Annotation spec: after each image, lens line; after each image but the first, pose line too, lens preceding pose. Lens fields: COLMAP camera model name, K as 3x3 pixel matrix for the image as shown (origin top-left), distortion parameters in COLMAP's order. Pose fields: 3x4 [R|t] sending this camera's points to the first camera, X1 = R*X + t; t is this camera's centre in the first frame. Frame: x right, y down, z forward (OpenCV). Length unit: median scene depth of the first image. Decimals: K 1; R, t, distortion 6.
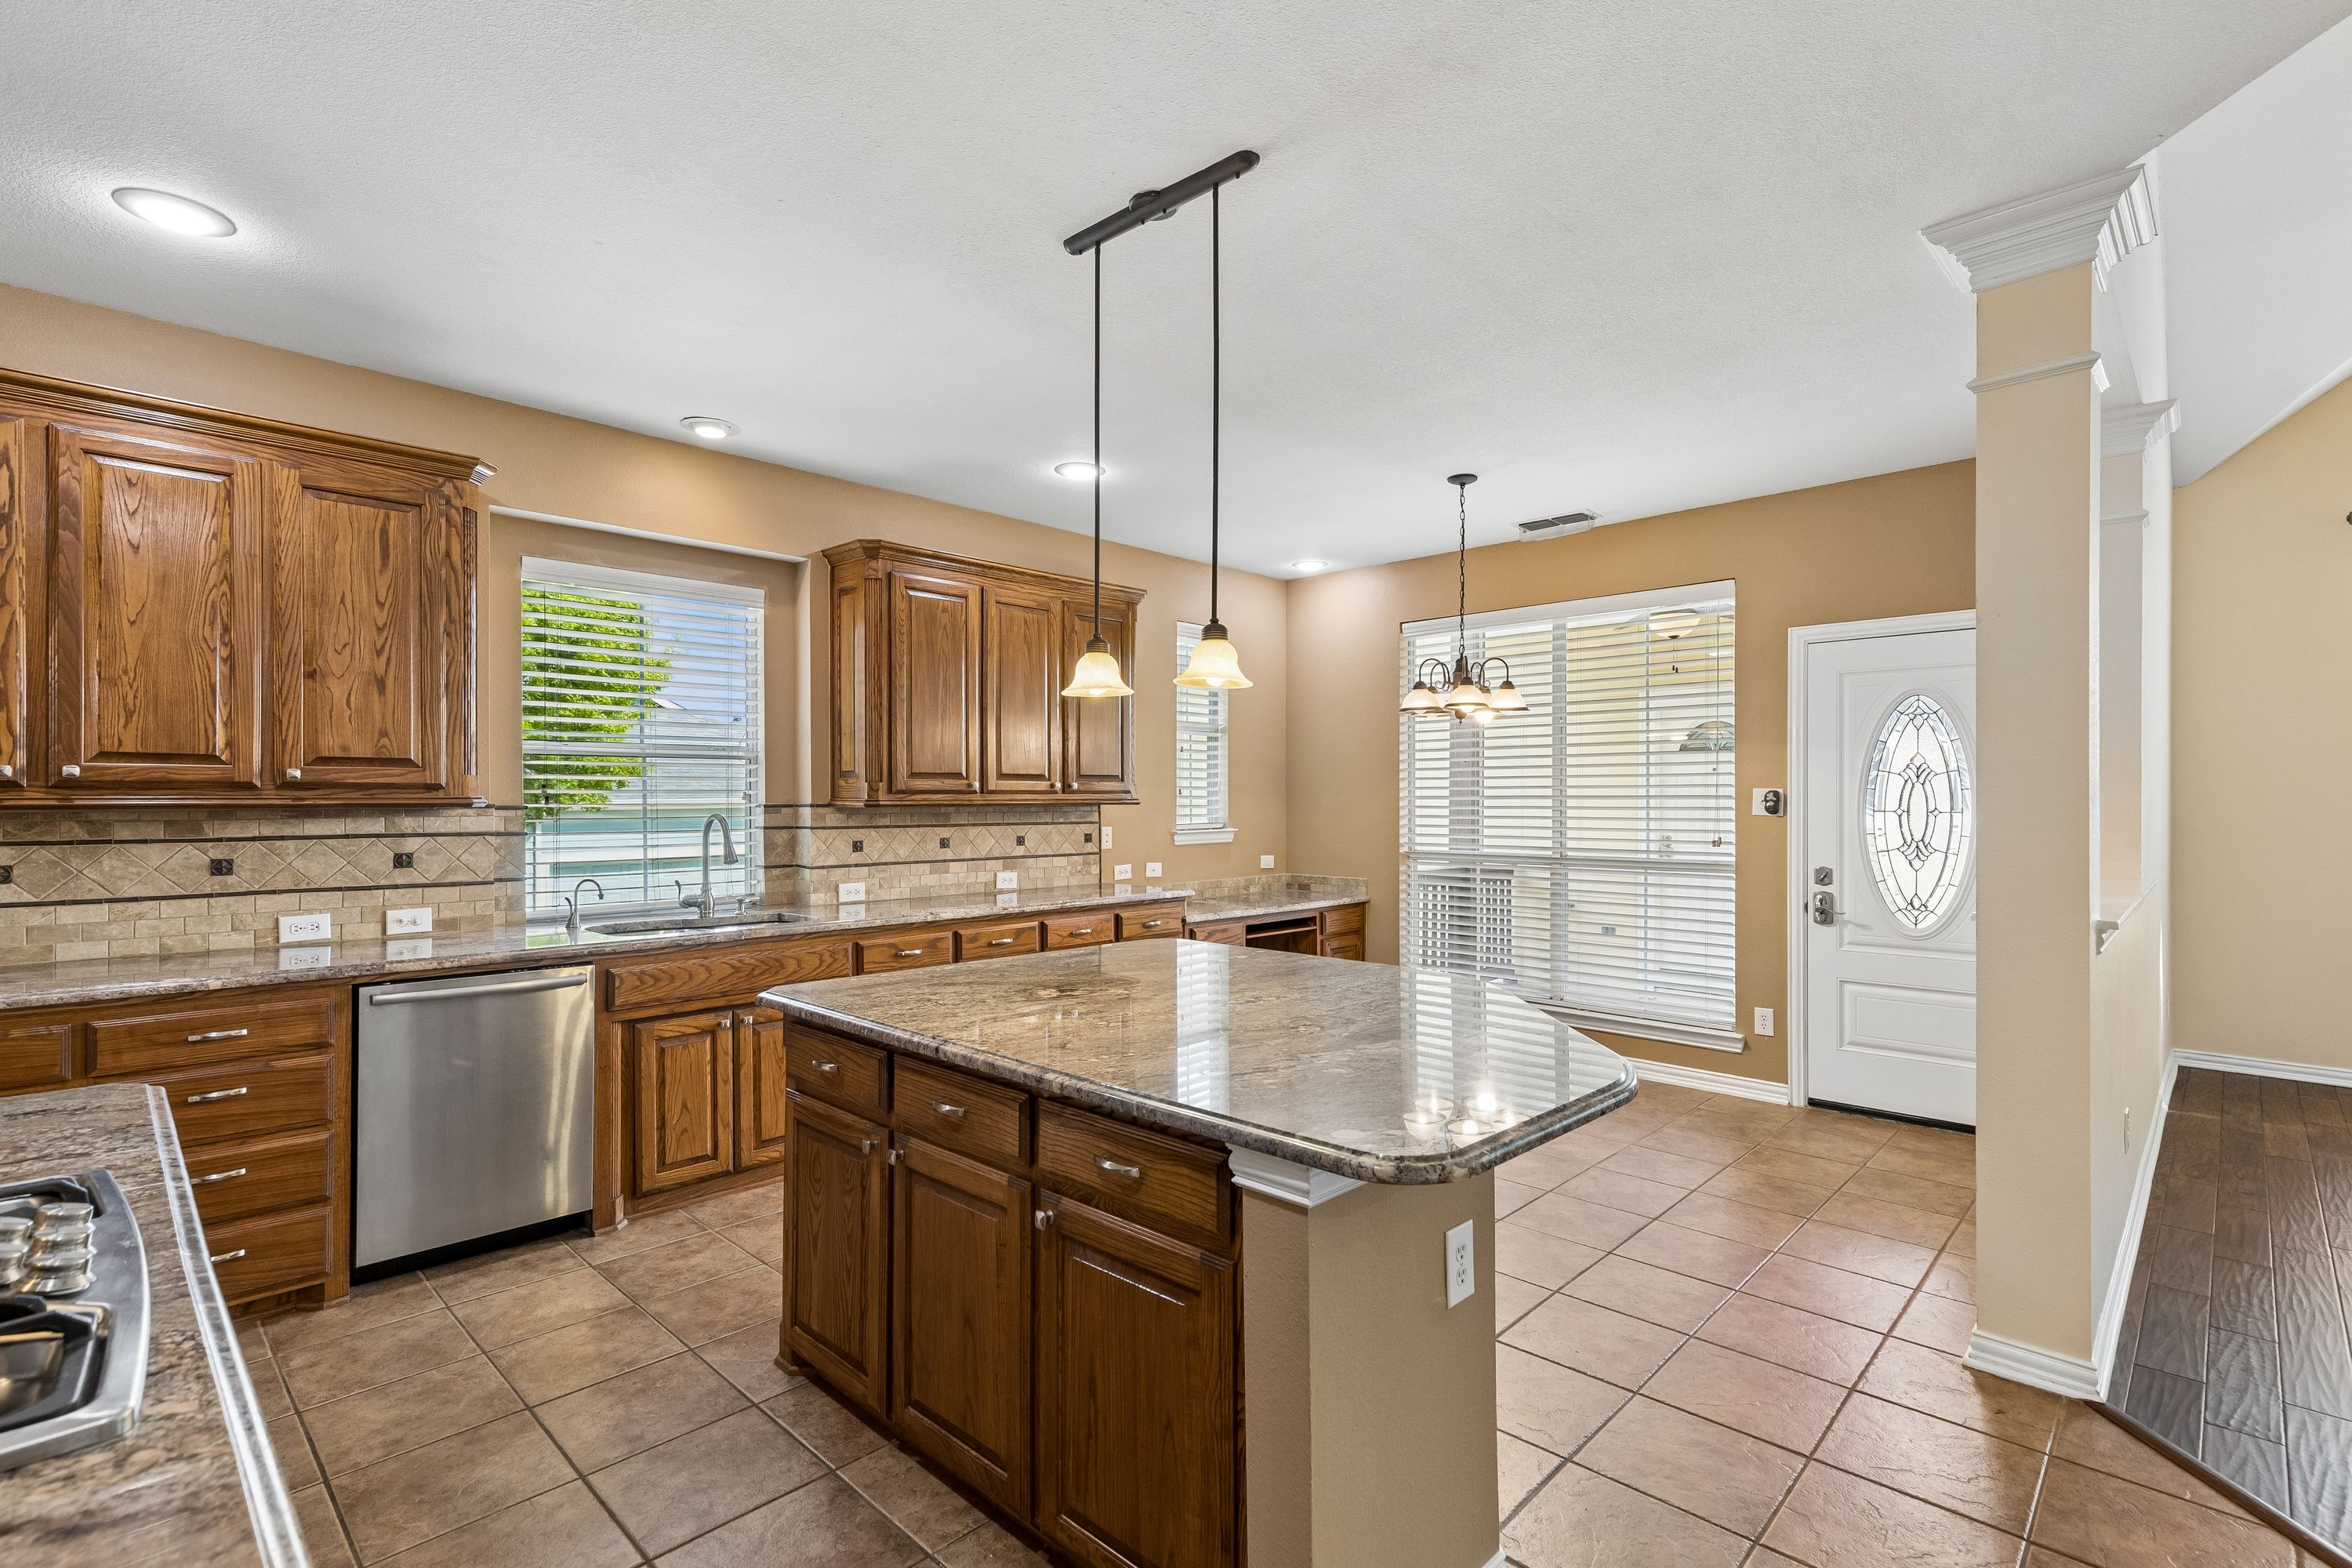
lens RADIAL K [[1075.3, 0, 1184.4], [0, 1075.3, 799.7], [0, 0, 1]] dist [0.009430, -0.000581]
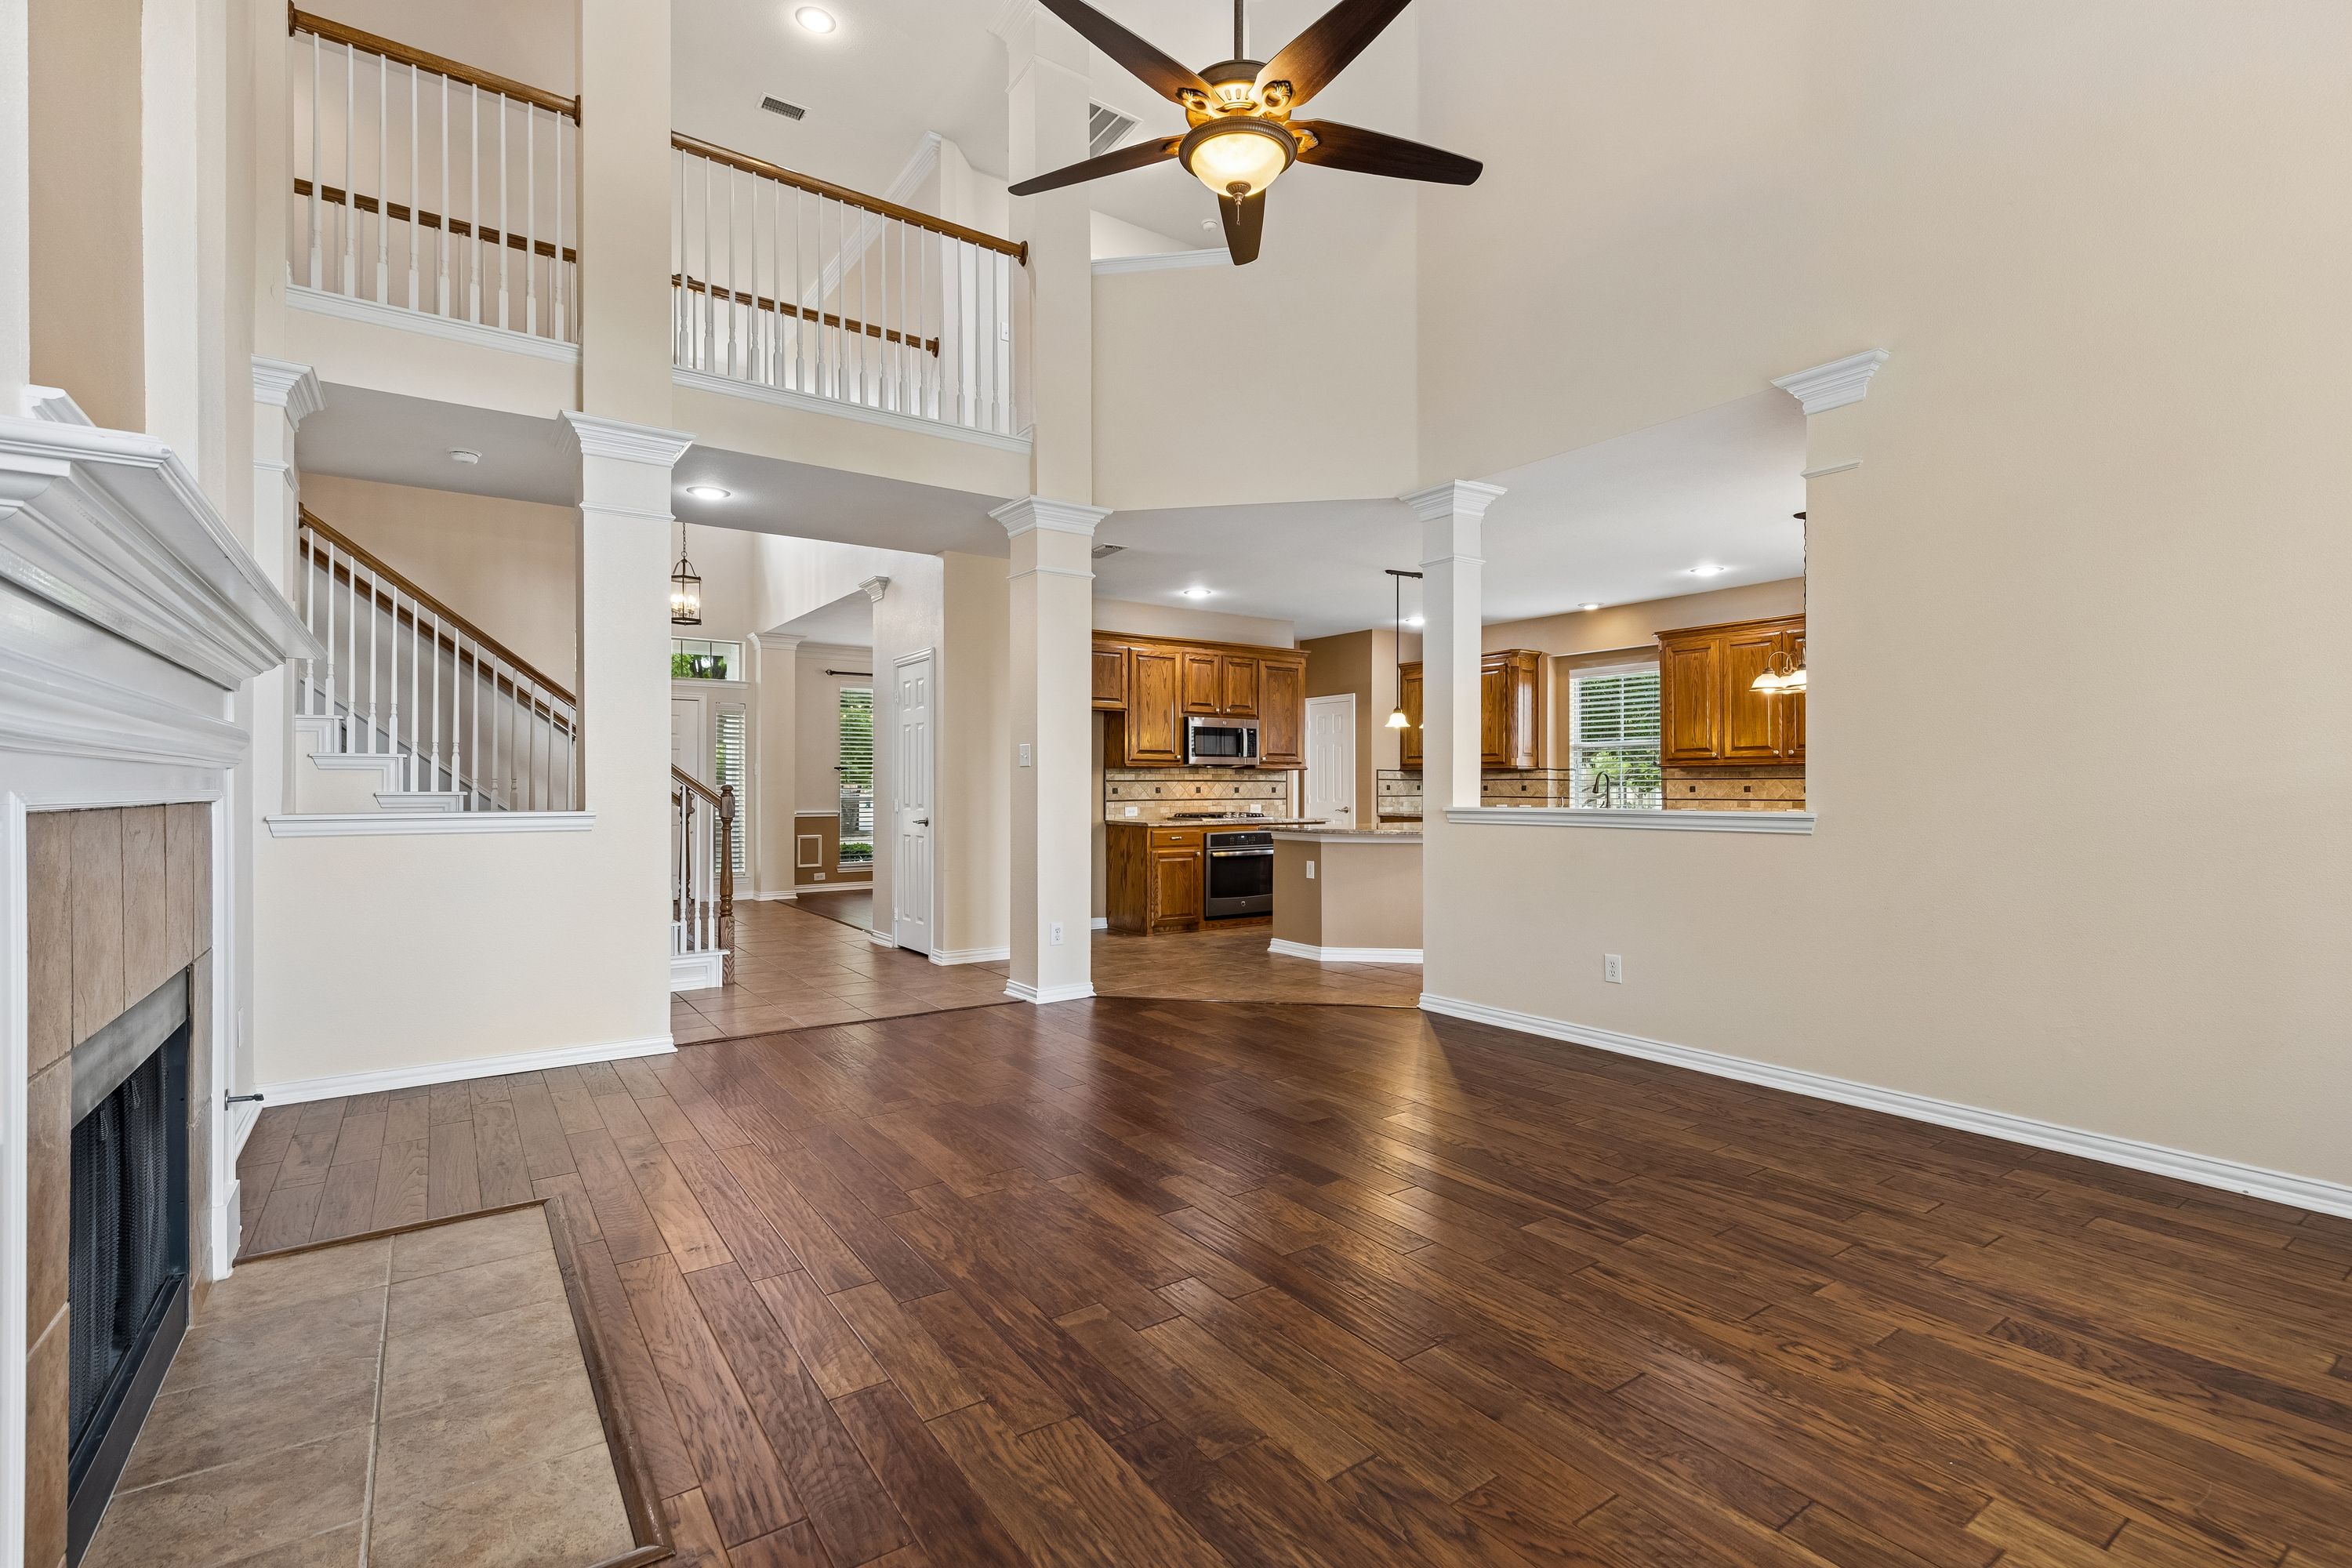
lens RADIAL K [[1075.3, 0, 1177.9], [0, 1075.3, 787.0], [0, 0, 1]] dist [0.009430, -0.000581]
pose [[-0.188860, 0.000448, -0.982004, 1.801891], [0.000047, 1.000000, 0.000447, 0.040911], [0.982004, 0.000038, -0.188860, 0.510041]]
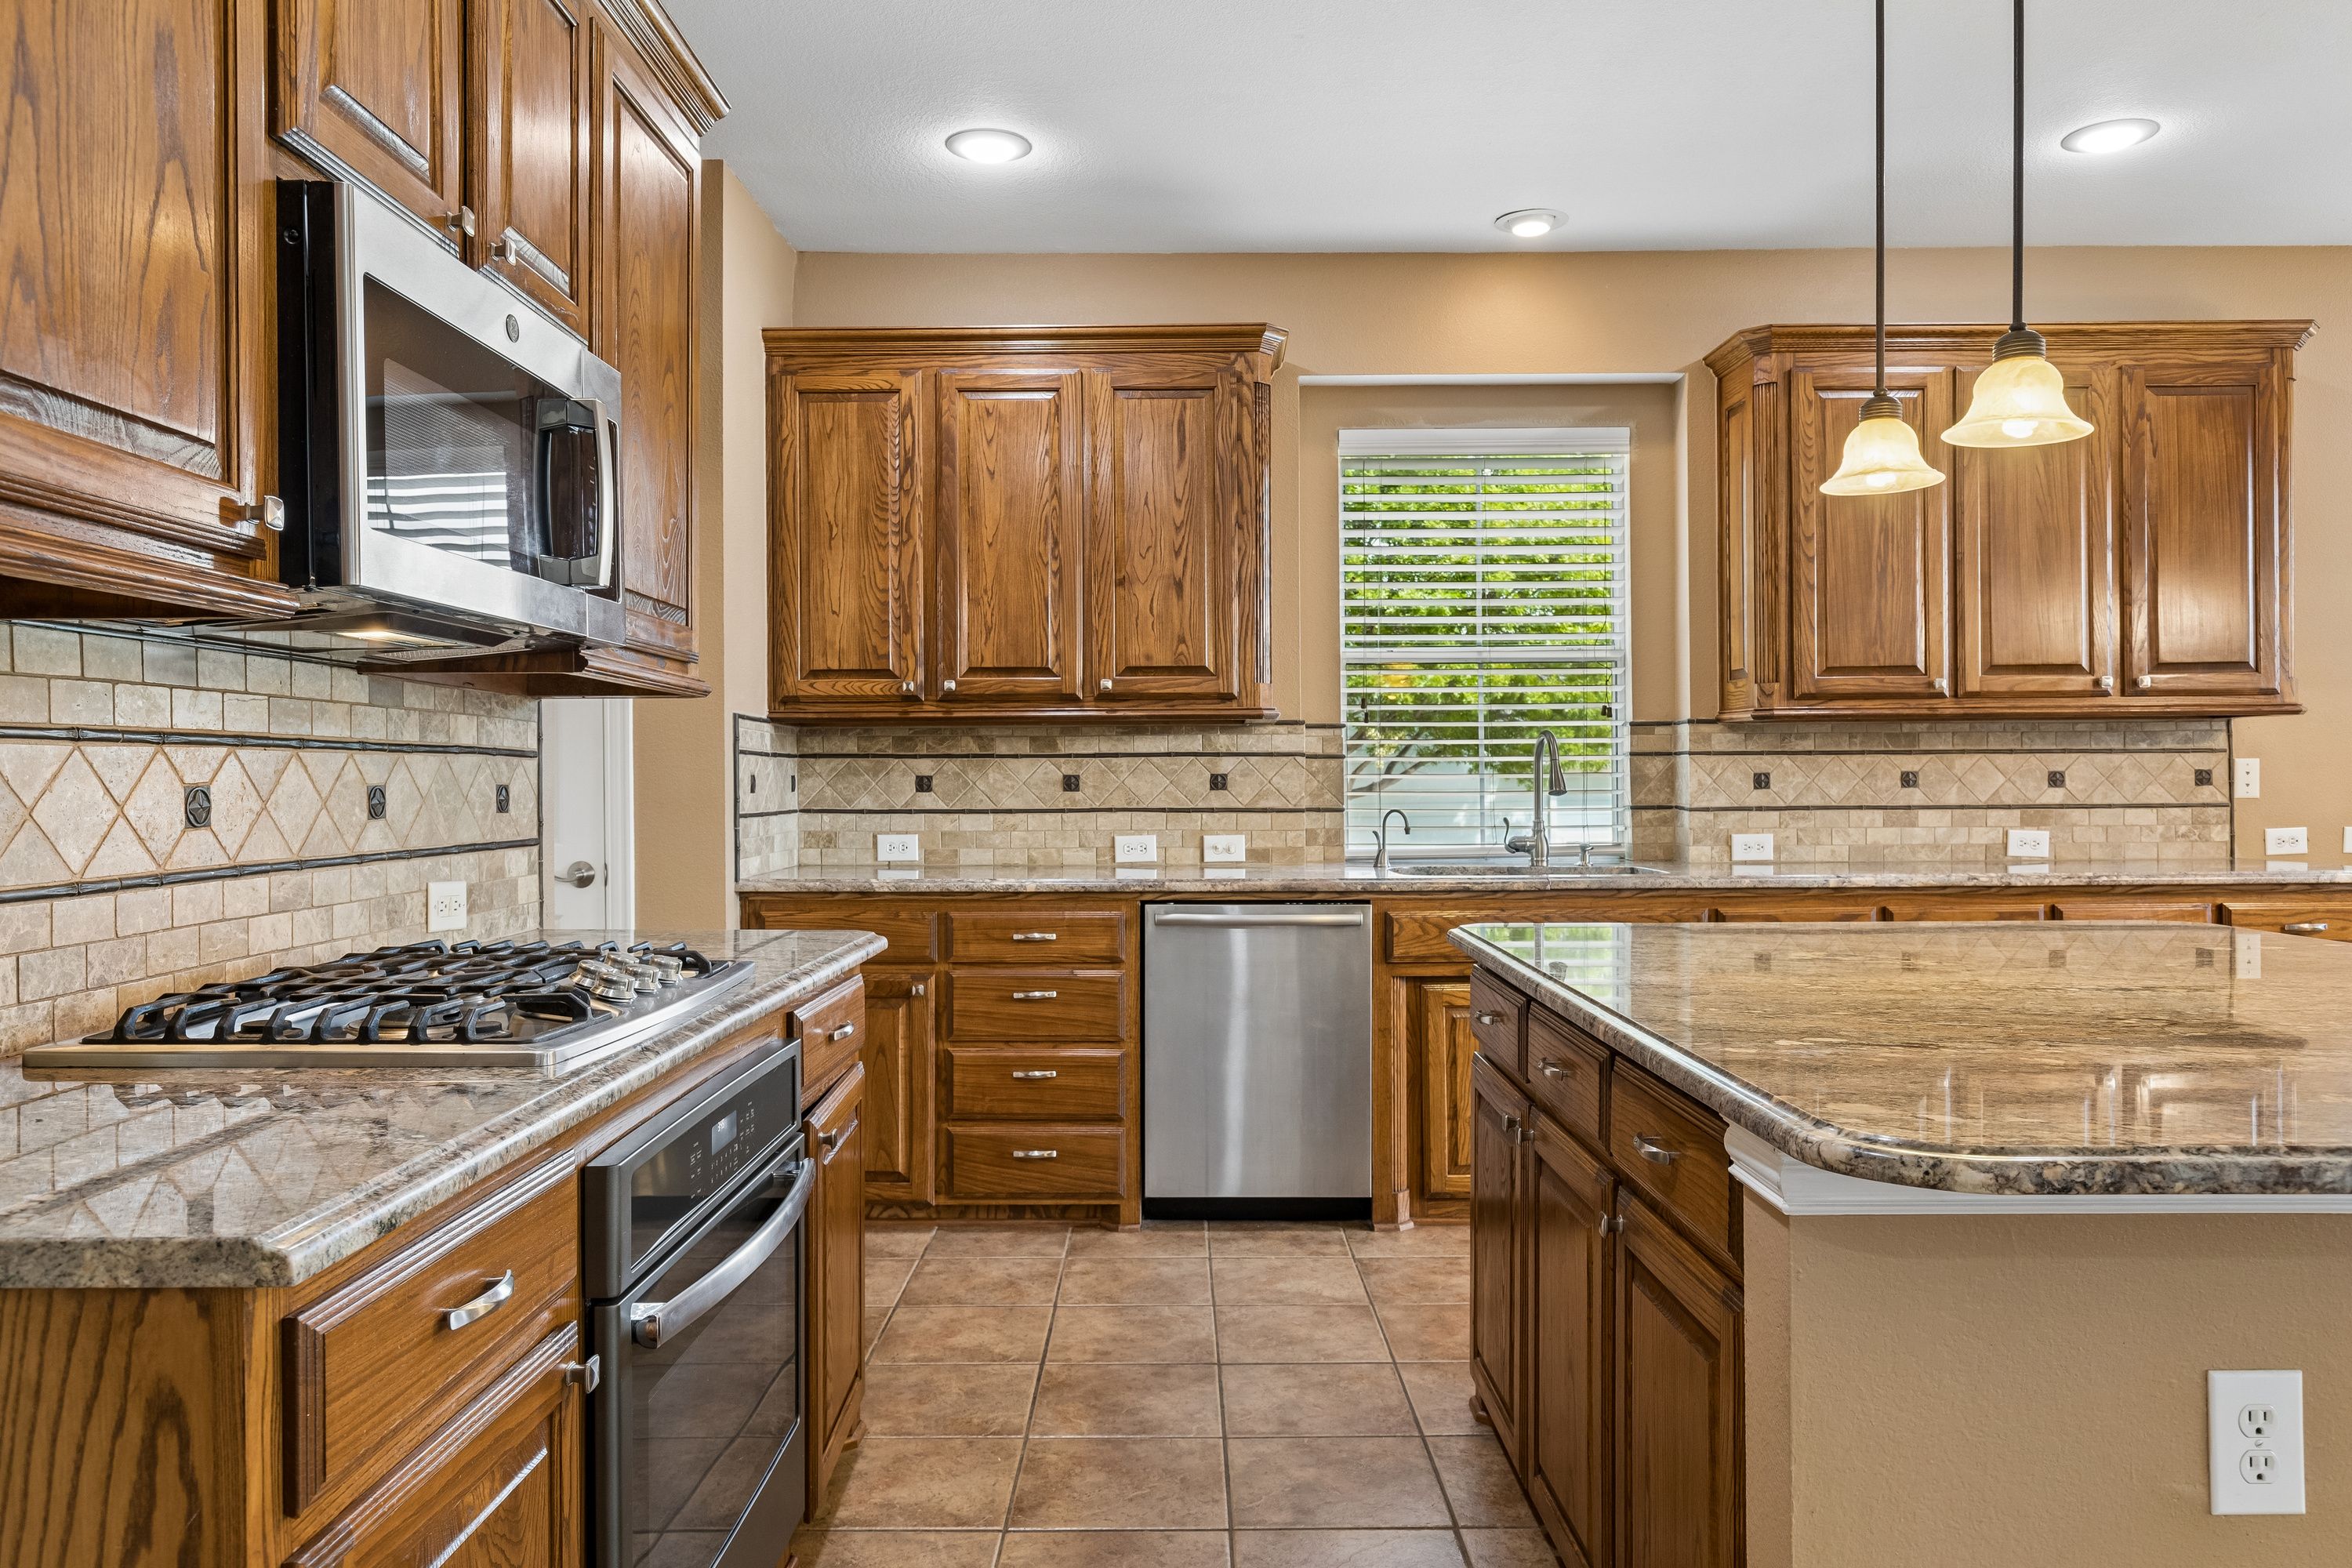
lens RADIAL K [[1587.2, 0, 1190.4], [0, 1587.2, 785.0], [0, 0, 1]] dist [0.004491, -0.004681]
pose [[0.698002, 0.000481, -0.716096, 0.177395], [0.005280, 0.999969, 0.005818, 0.040670], [0.716077, -0.007842, 0.697978, 0.036350]]
